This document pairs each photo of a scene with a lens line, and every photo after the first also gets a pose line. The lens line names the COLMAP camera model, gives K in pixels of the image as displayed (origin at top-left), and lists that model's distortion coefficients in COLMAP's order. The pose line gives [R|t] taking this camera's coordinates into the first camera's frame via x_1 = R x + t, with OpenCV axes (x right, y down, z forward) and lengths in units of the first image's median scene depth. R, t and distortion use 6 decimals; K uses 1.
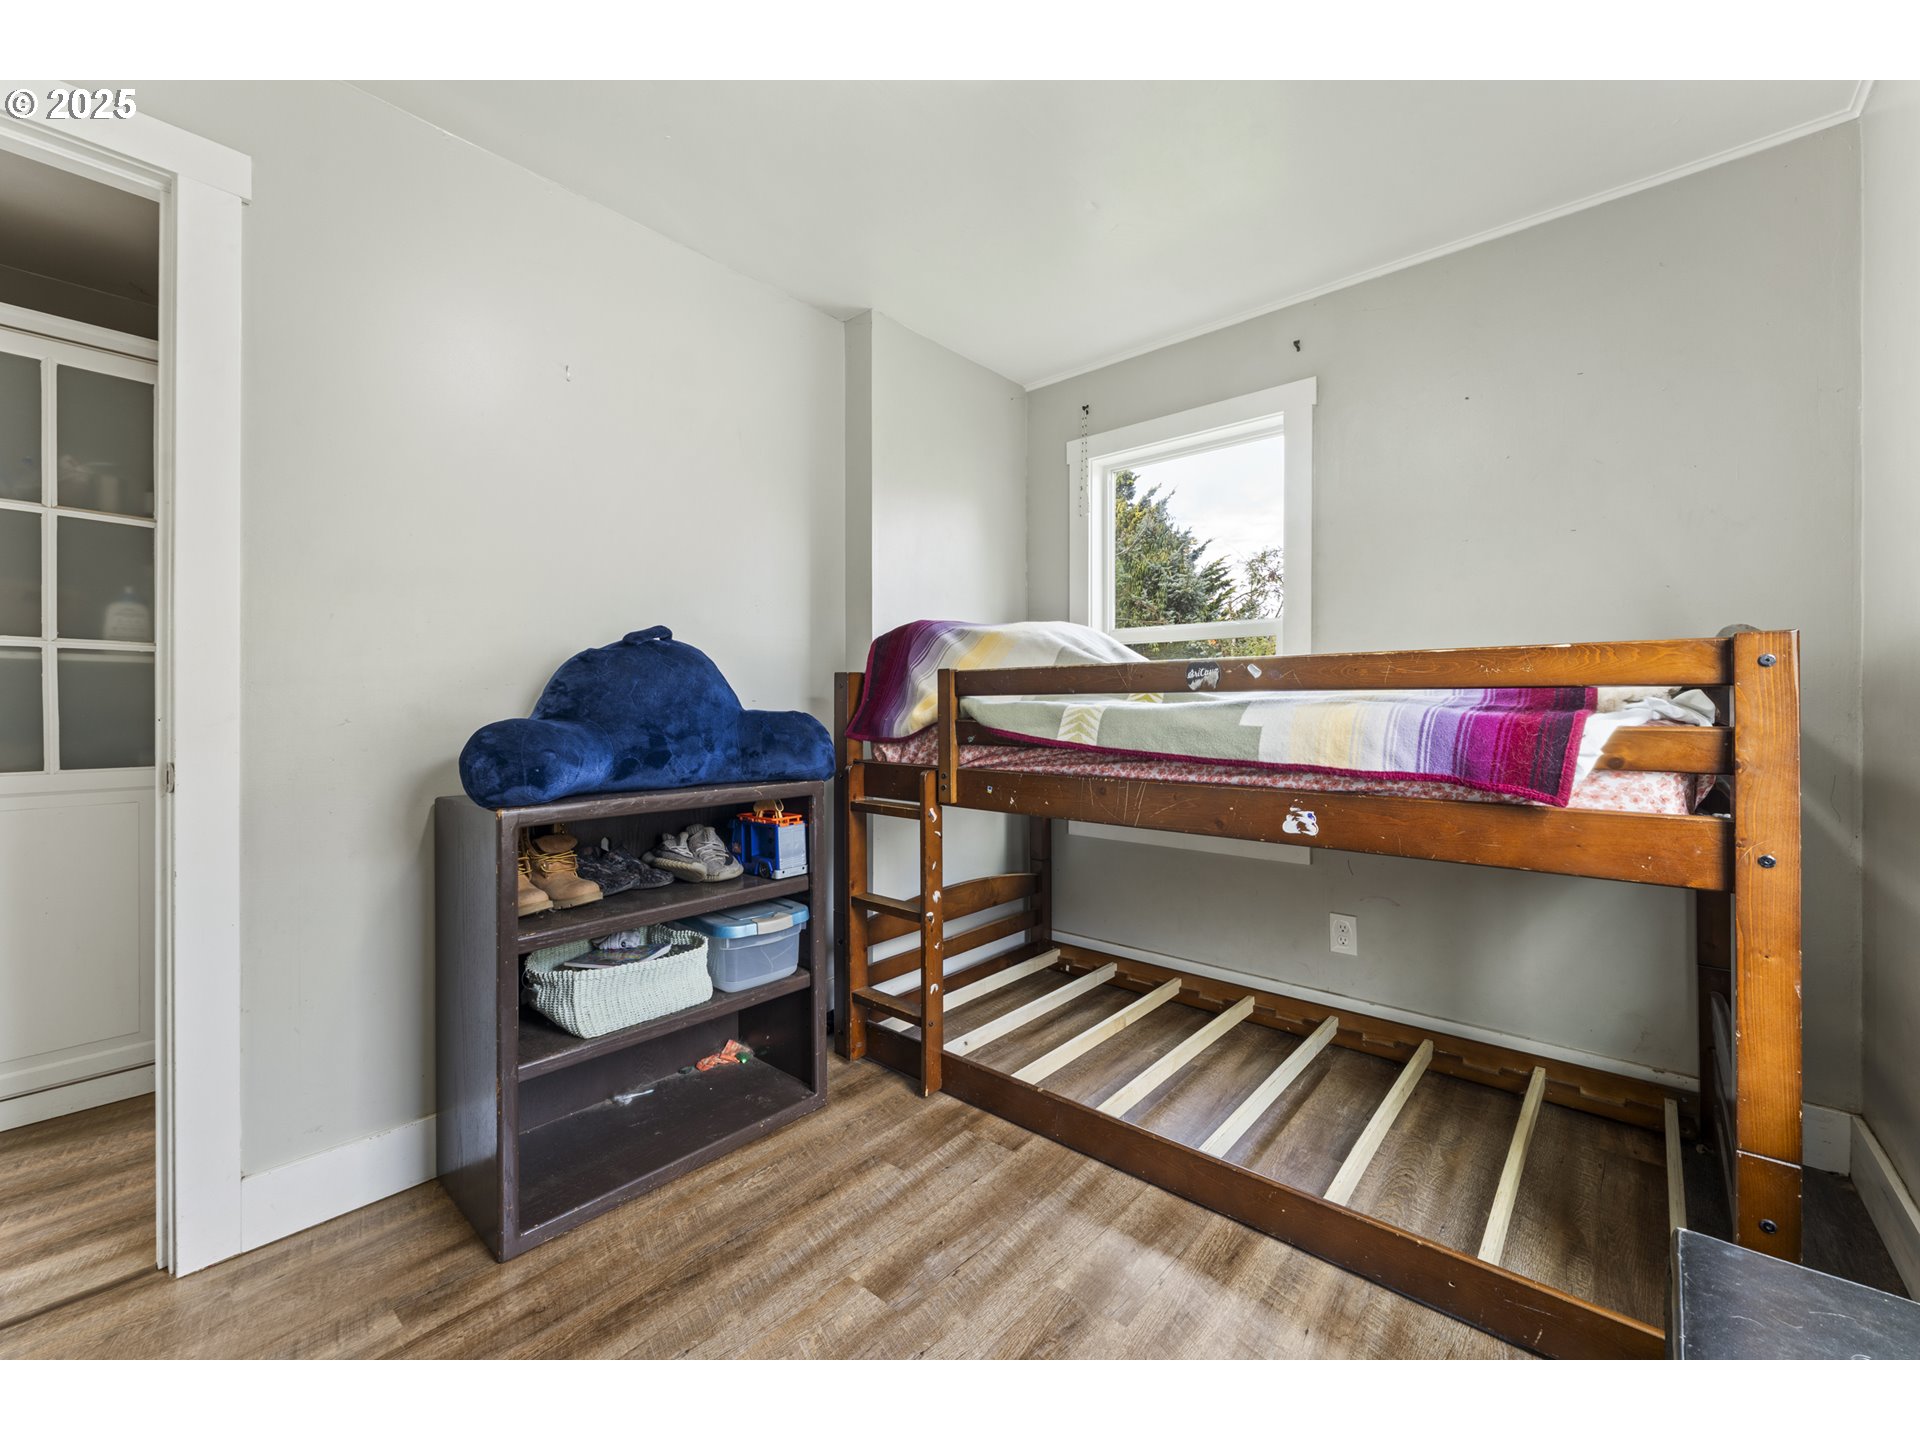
lens RADIAL K [[771.7, 0, 959.7], [0, 771.7, 706.0], [0, 0, 1]] dist [0.003803, 0.000134]
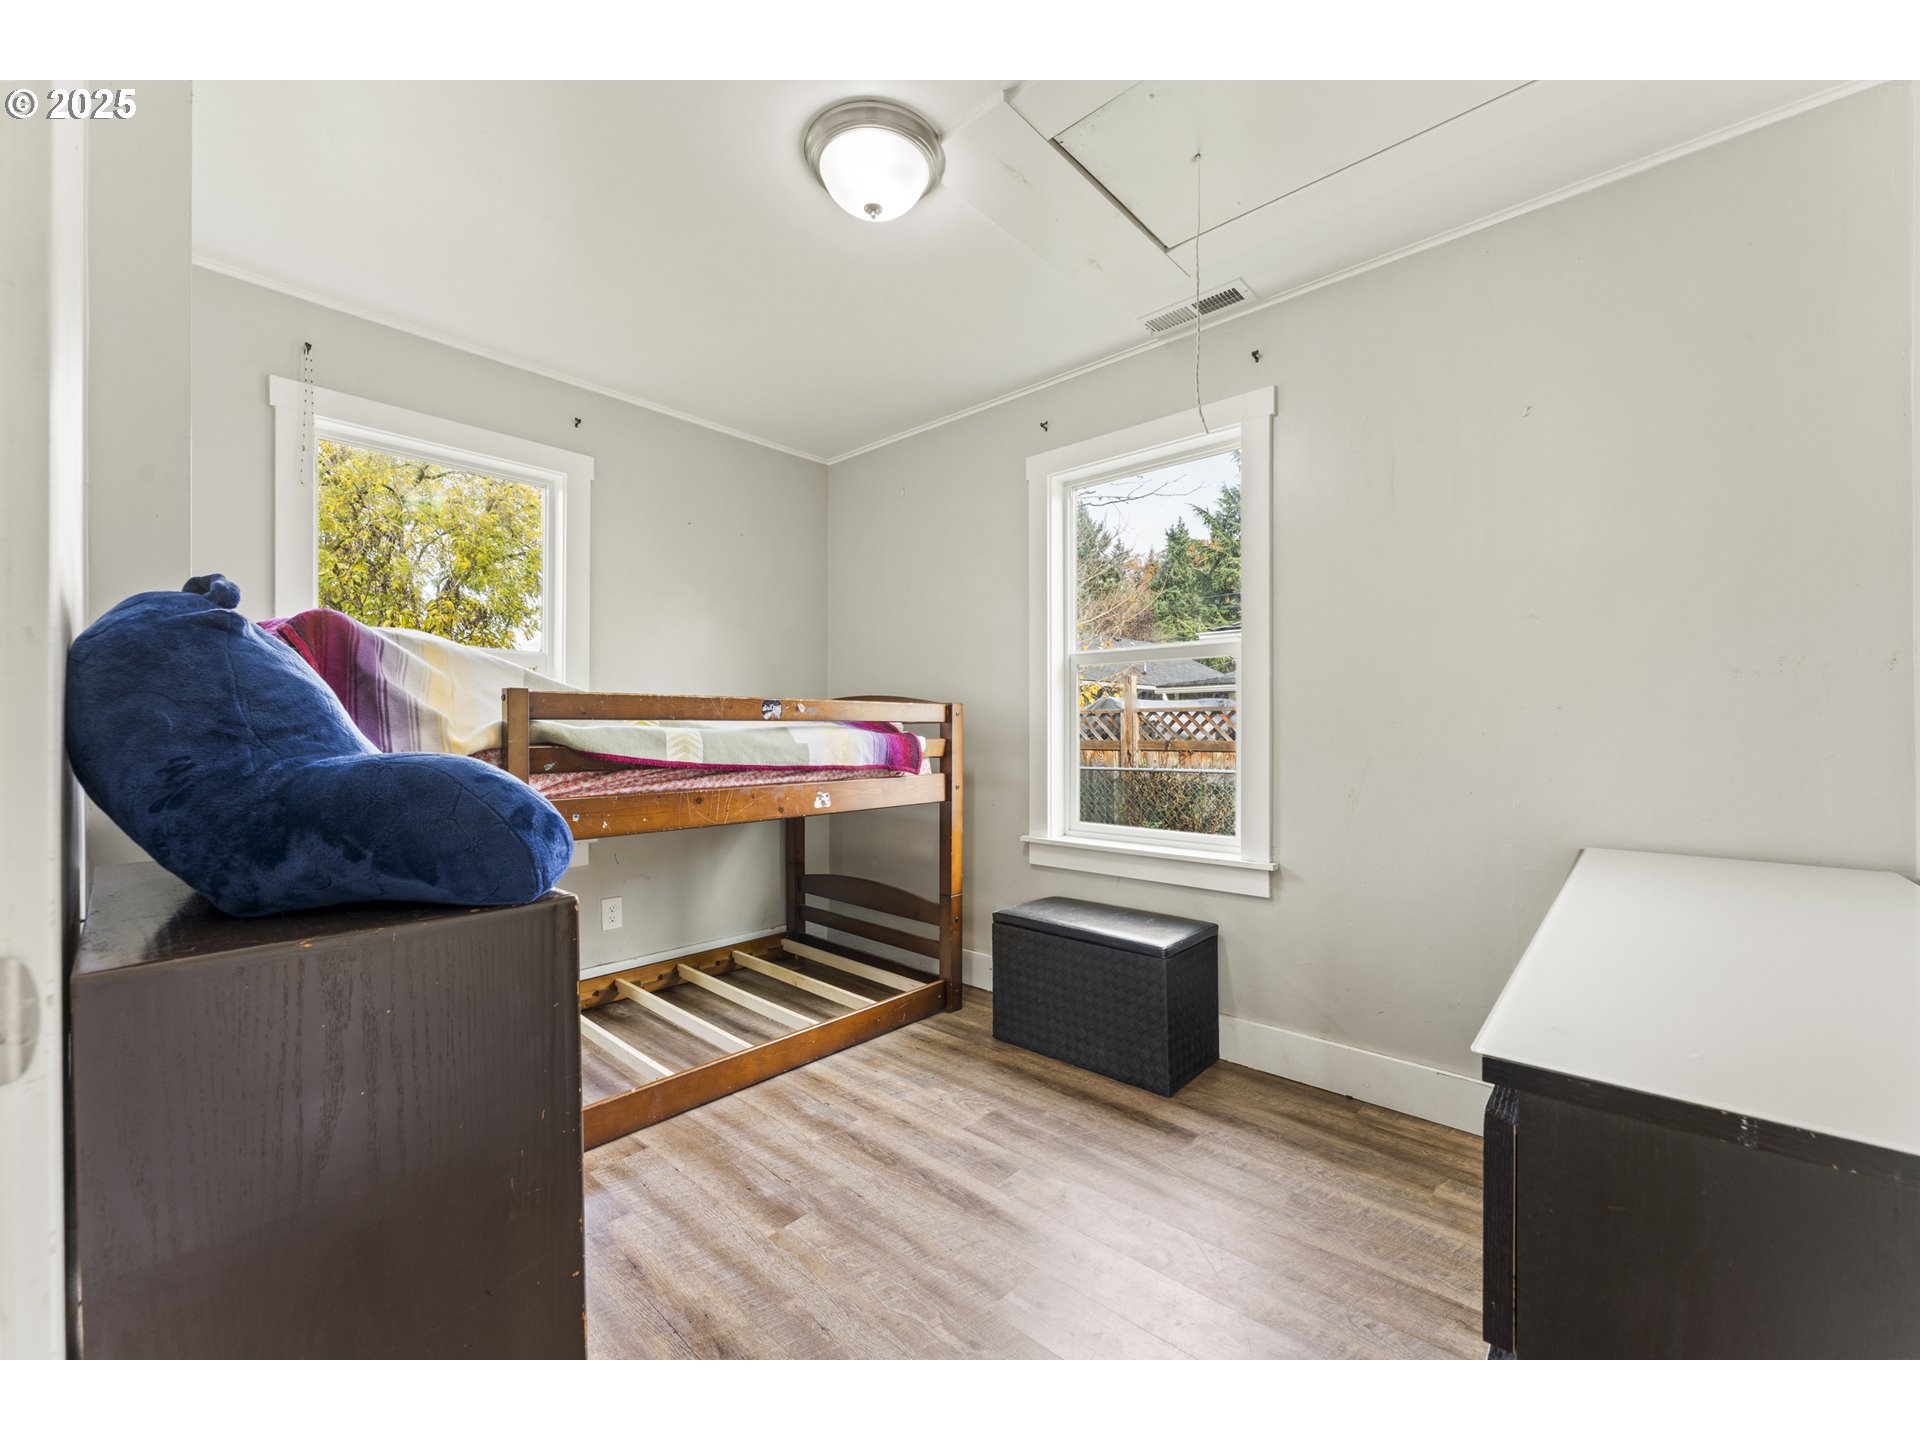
lens RADIAL K [[771.7, 0, 961.8], [0, 771.7, 731.9], [0, 0, 1]] dist [0.003803, 0.000134]
pose [[0.018986, -0.000382, 0.999820, -1.049424], [0.001737, 0.999998, 0.000349, 0.002357], [-0.999818, 0.001730, 0.018986, 0.577509]]
